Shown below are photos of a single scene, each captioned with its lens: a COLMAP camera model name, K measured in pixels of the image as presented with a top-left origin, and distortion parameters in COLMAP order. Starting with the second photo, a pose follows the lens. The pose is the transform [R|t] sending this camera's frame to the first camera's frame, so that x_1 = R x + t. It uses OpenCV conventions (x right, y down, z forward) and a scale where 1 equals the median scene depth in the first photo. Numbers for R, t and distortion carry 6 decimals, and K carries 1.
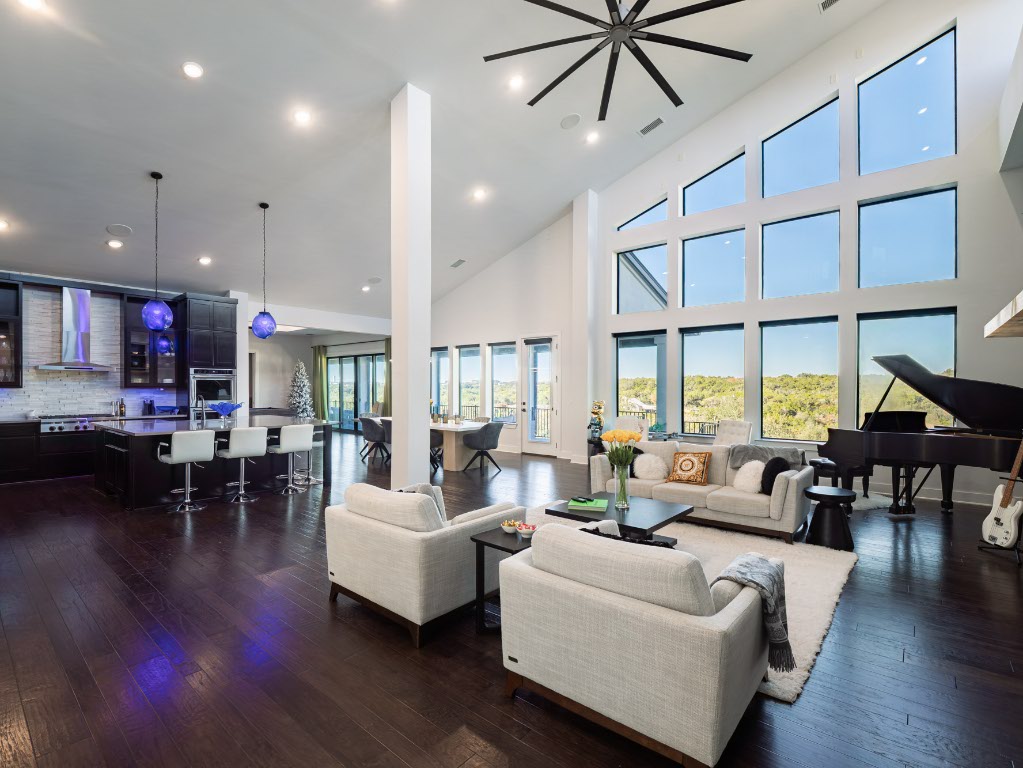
lens RADIAL K [[488.2, 0, 512.8], [0, 488.2, 387.2], [0, 0, 1]] dist [-0.010106, -0.000762]
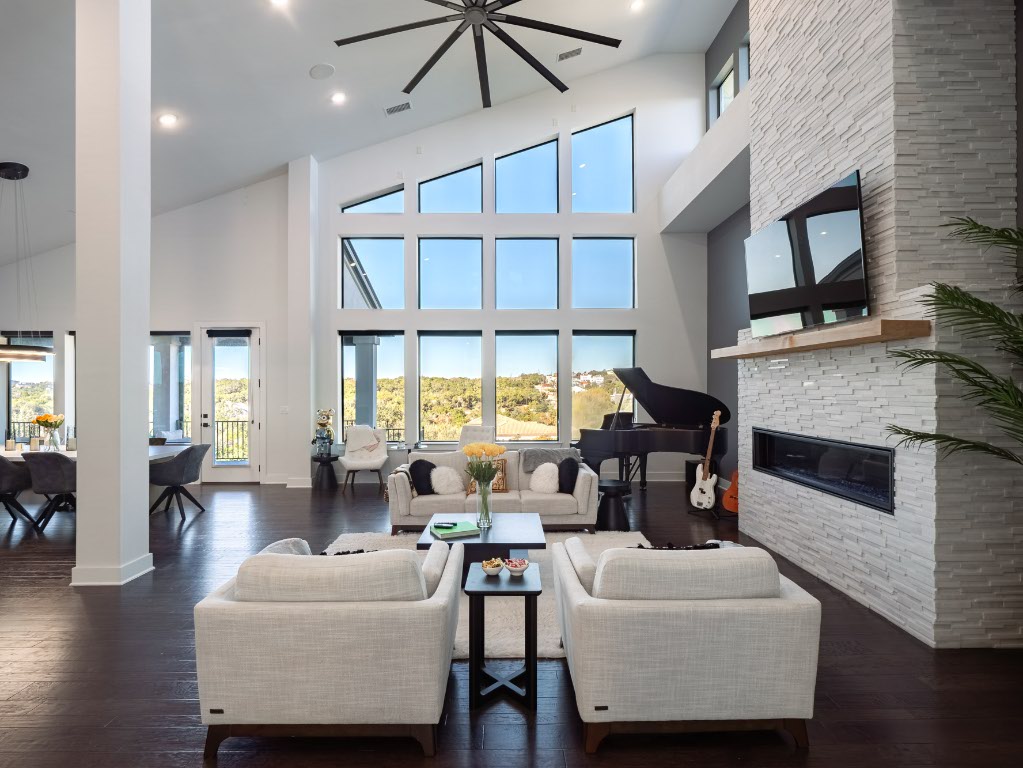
lens RADIAL K [[540.1, 0, 511.5], [0, 540.1, 384.0], [0, 0, 1]] dist [0.000610, -0.000639]
pose [[0.751563, 0.003276, 0.659654, -0.318009], [0.002878, 0.999962, -0.008244, -0.012591], [-0.659656, 0.008095, 0.751524, 0.144549]]
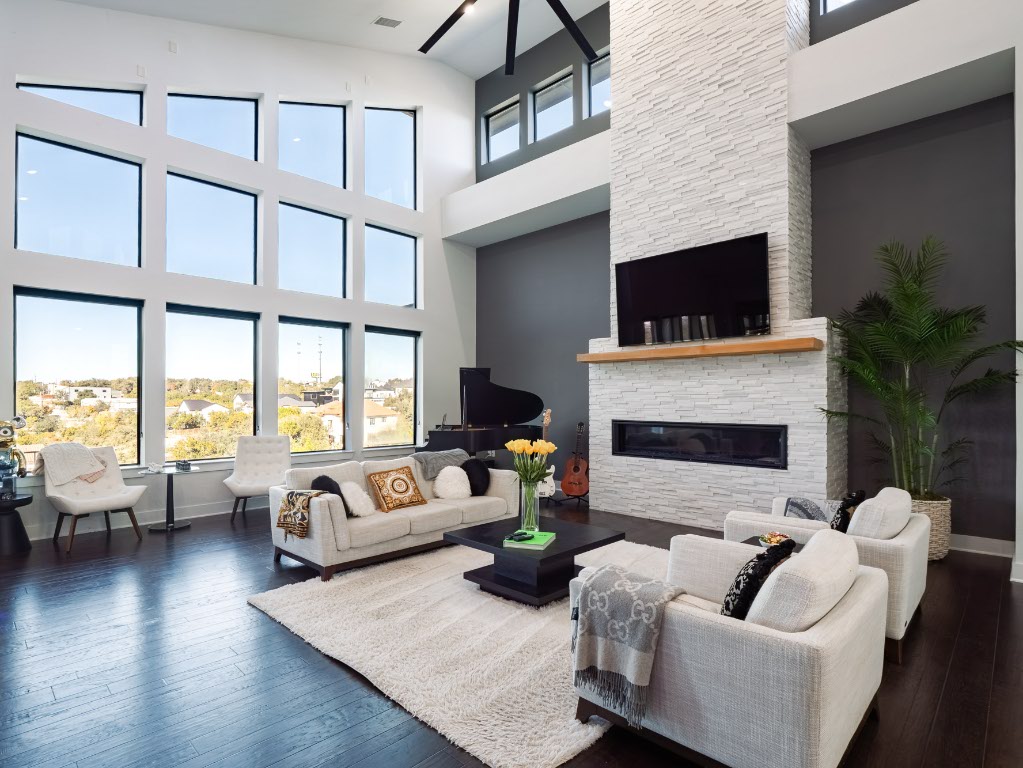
lens RADIAL K [[534.7, 0, 509.7], [0, 534.7, 396.4], [0, 0, 1]] dist [-0.002292, -0.001004]
pose [[0.065075, 0.007648, 0.997851, -0.524059], [0.000470, 0.999970, -0.007695, 0.016037], [-0.997880, 0.000969, 0.065069, 0.741793]]
